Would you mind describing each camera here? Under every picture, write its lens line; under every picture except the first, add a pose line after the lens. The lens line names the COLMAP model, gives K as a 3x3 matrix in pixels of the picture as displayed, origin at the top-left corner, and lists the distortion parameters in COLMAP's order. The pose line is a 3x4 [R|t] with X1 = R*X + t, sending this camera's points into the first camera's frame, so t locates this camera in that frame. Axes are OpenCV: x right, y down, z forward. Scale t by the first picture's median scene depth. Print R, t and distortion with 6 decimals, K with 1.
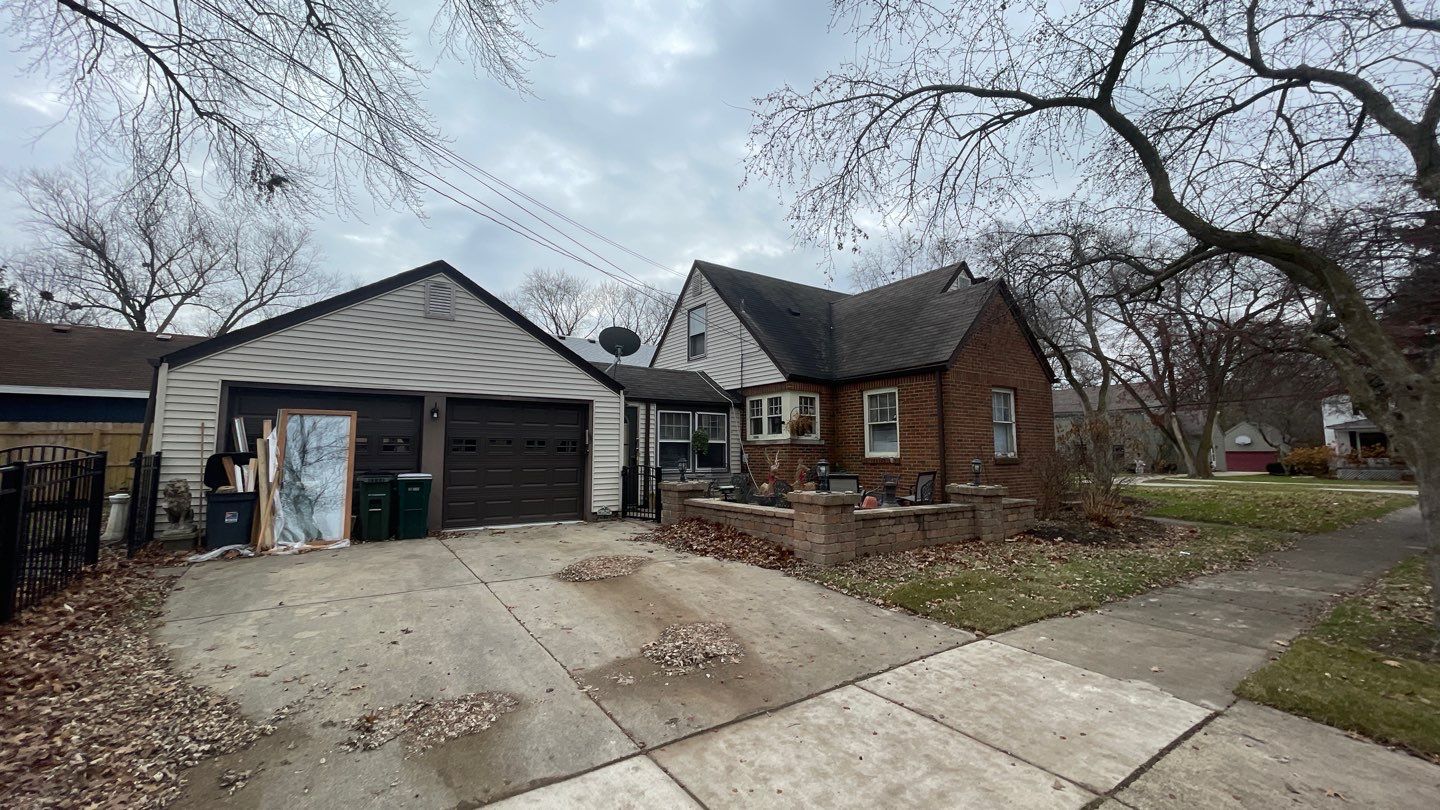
lens RADIAL K [[579.1, 0, 724.0], [0, 579.1, 402.8], [0, 0, 1]] dist [0.000081, 0.000304]
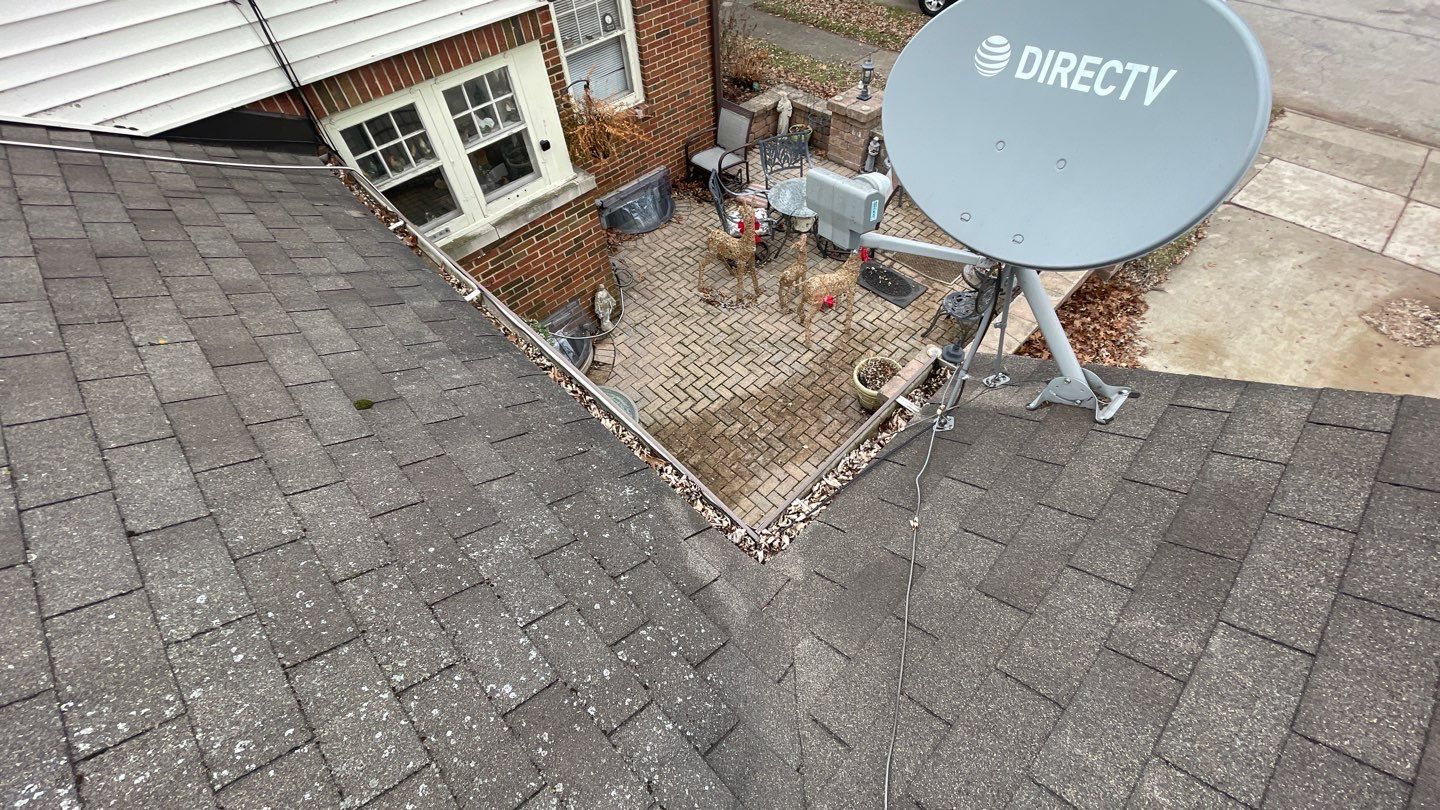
lens RADIAL K [[587.3, 0, 716.7], [0, 587.3, 372.3], [0, 0, 1]] dist [-0.005805, -0.000154]
pose [[-0.172194, -0.740022, 0.650167, -0.248259], [-0.047617, 0.665507, 0.744871, -0.143364], [-0.983912, 0.097303, -0.149834, 0.974330]]
